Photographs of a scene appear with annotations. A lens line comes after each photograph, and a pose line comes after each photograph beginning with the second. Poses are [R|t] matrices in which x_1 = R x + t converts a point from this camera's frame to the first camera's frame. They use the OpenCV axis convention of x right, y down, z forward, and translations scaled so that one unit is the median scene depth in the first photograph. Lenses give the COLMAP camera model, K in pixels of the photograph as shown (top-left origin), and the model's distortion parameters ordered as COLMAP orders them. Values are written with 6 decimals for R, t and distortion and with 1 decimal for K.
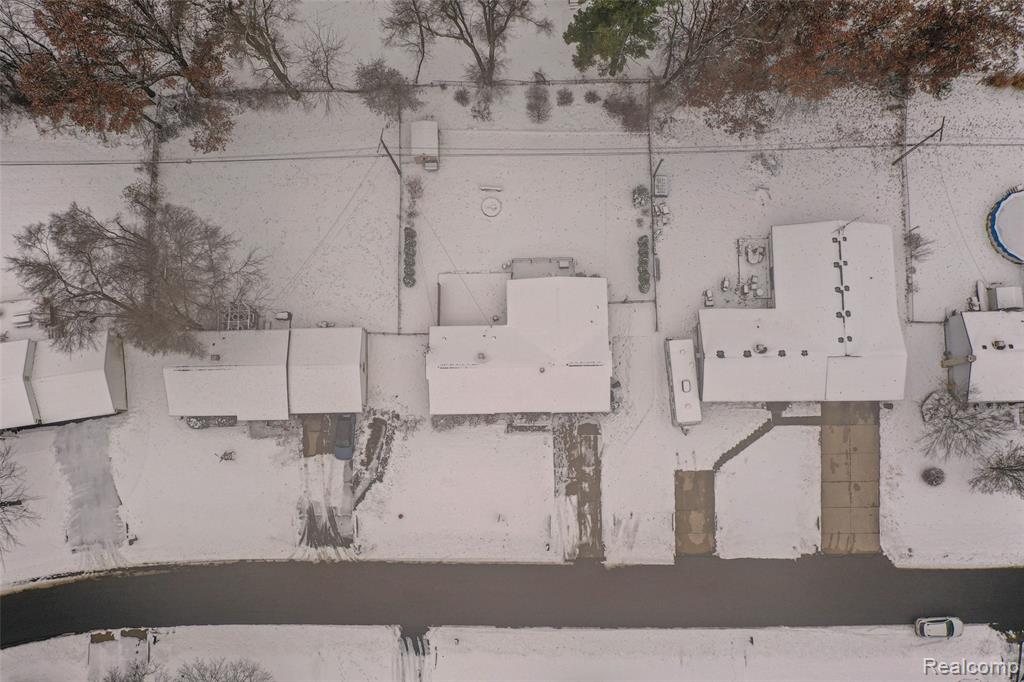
lens RADIAL K [[806.7, 0, 510.1], [0, 806.7, 337.1], [0, 0, 1]] dist [-0.013421, -0.013381]
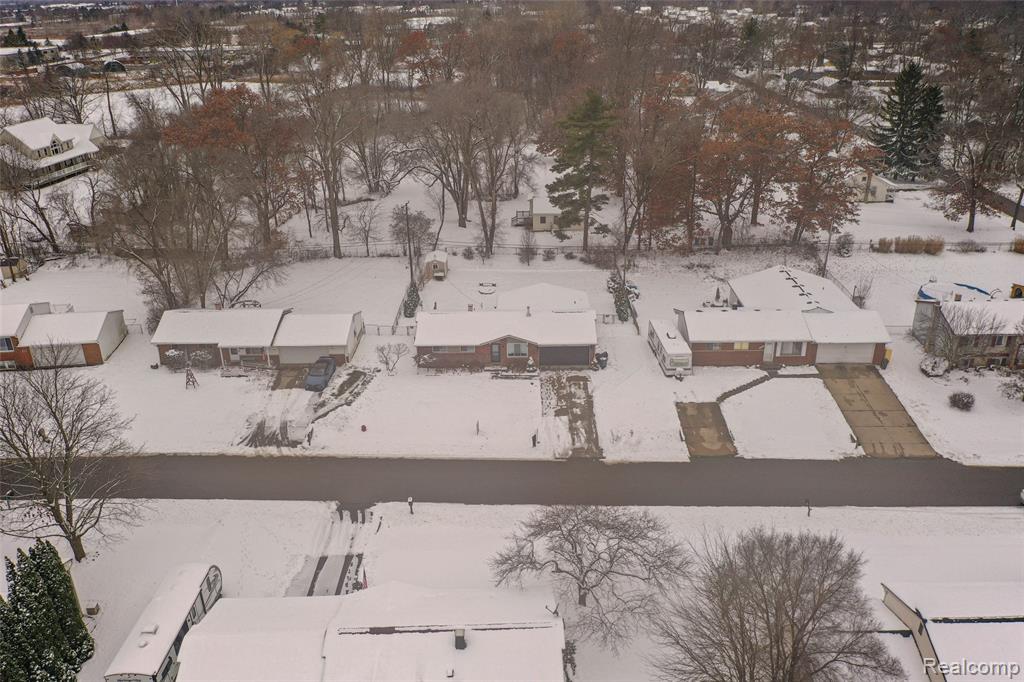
lens RADIAL K [[806.7, 0, 510.5], [0, 806.7, 336.8], [0, 0, 1]] dist [-0.013421, -0.013381]
pose [[0.999583, 0.022672, -0.017897, 0.034445], [-0.027055, 0.517831, -0.855055, 0.907702], [-0.010118, 0.855182, 0.518229, 0.468740]]
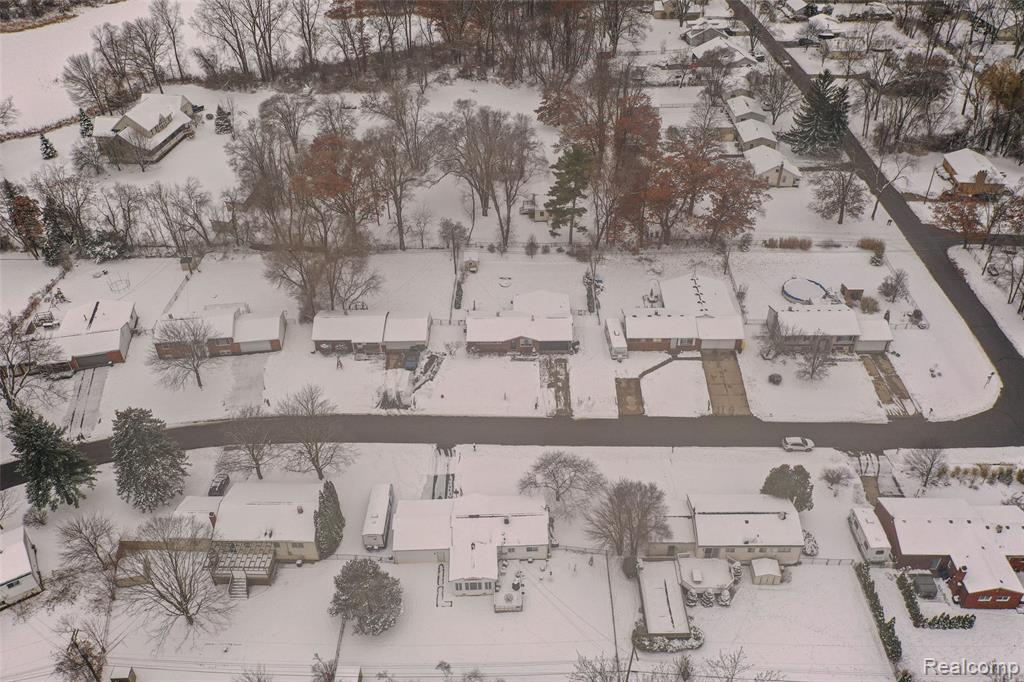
lens RADIAL K [[806.7, 0, 510.9], [0, 806.7, 338.1], [0, 0, 1]] dist [-0.013421, -0.013381]
pose [[0.999669, 0.023379, -0.010767, 0.011974], [-0.023937, 0.690594, -0.722847, 1.279860], [-0.009464, 0.722865, 0.690924, -0.168875]]
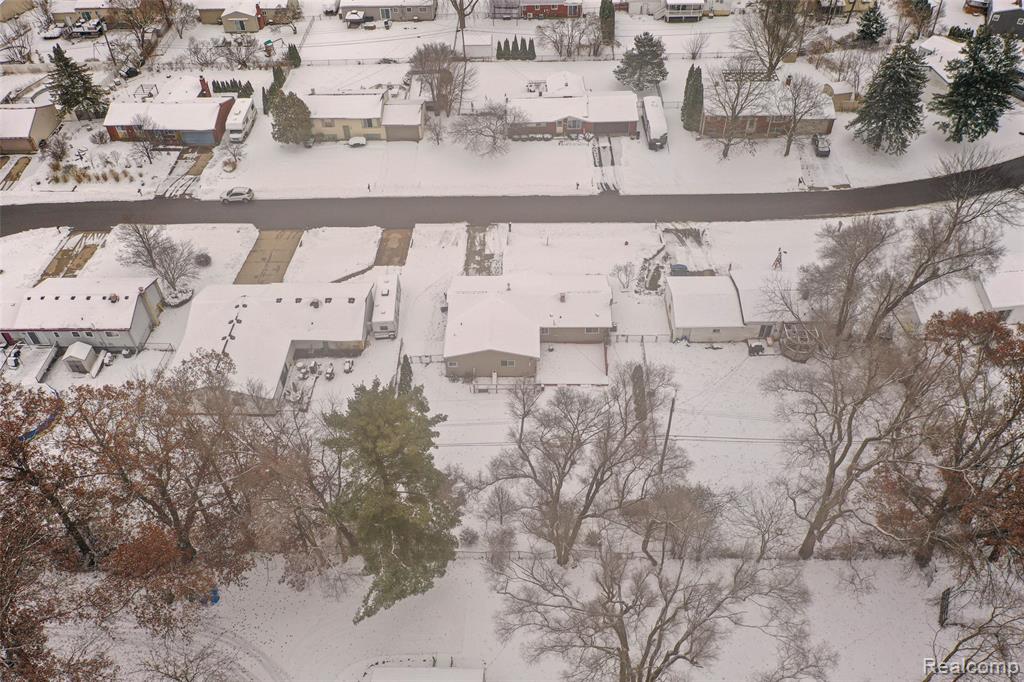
lens RADIAL K [[806.7, 0, 505.6], [0, 806.7, 336.2], [0, 0, 1]] dist [-0.013421, -0.013381]
pose [[-0.997743, 0.015396, 0.065366, -0.028281], [0.042853, -0.603468, 0.796235, -0.871479], [0.051705, 0.797239, 0.601446, 0.353480]]
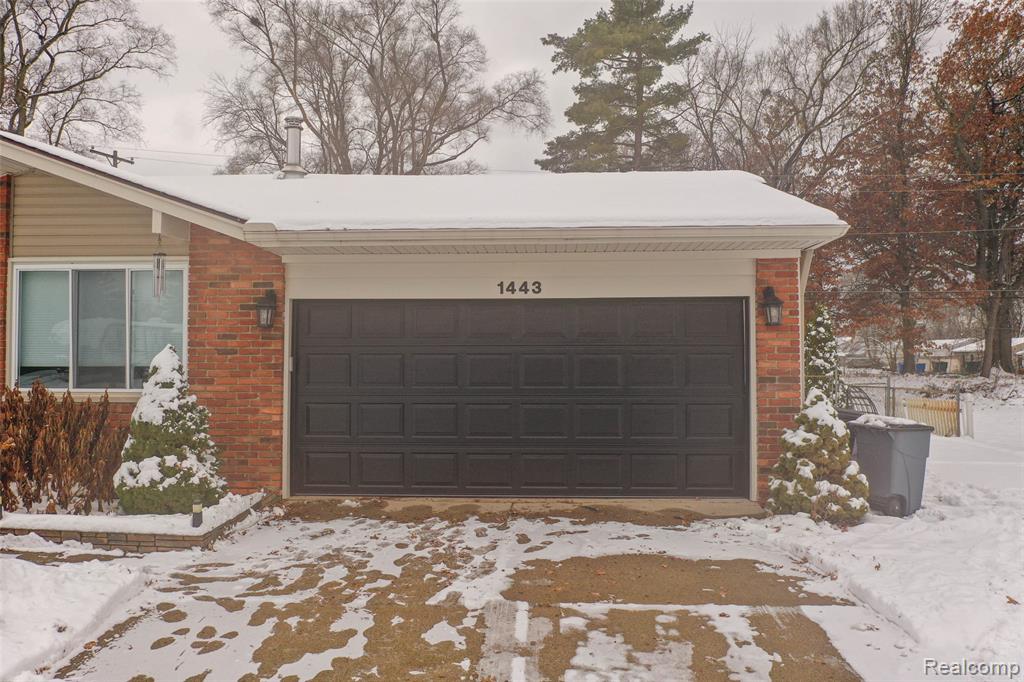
lens RADIAL K [[806.7, 0, 503.9], [0, 806.7, 336.3], [0, 0, 1]] dist [-0.013421, -0.013381]
pose [[0.997249, 0.031427, -0.067125, 0.087839], [-0.069885, 0.097015, -0.992826, 0.187273], [-0.024690, 0.994787, 0.098945, 0.976123]]
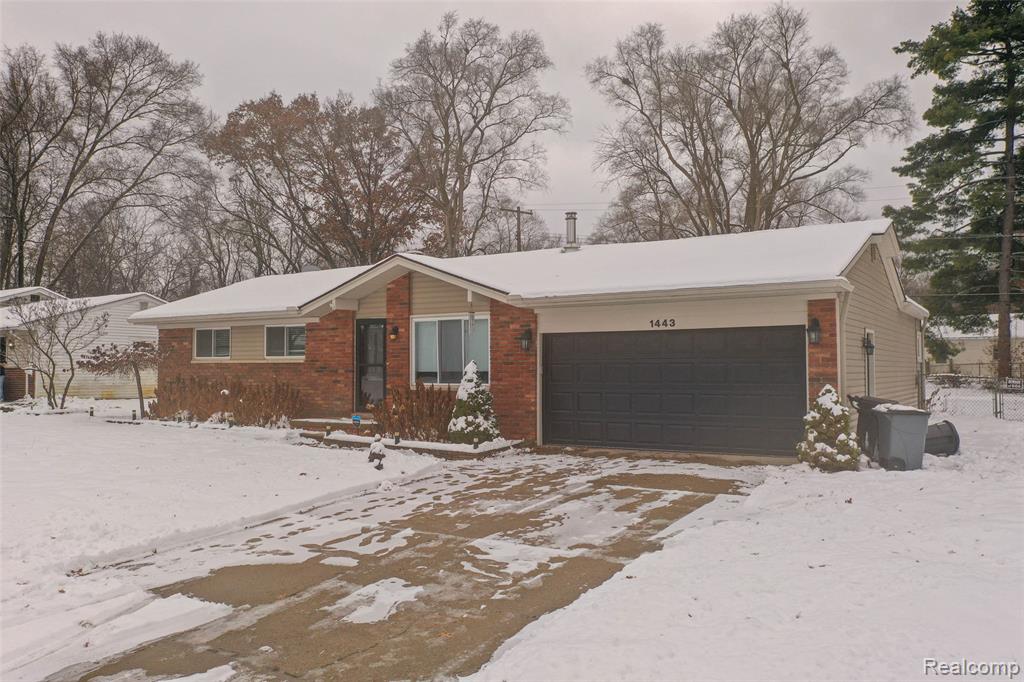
lens RADIAL K [[806.7, 0, 504.1], [0, 806.7, 342.3], [0, 0, 1]] dist [-0.013421, -0.013381]
pose [[0.833193, 0.012602, -0.552838, 0.150780], [-0.551002, 0.103456, -0.828067, 0.245254], [0.046759, 0.994554, 0.093142, 0.966403]]
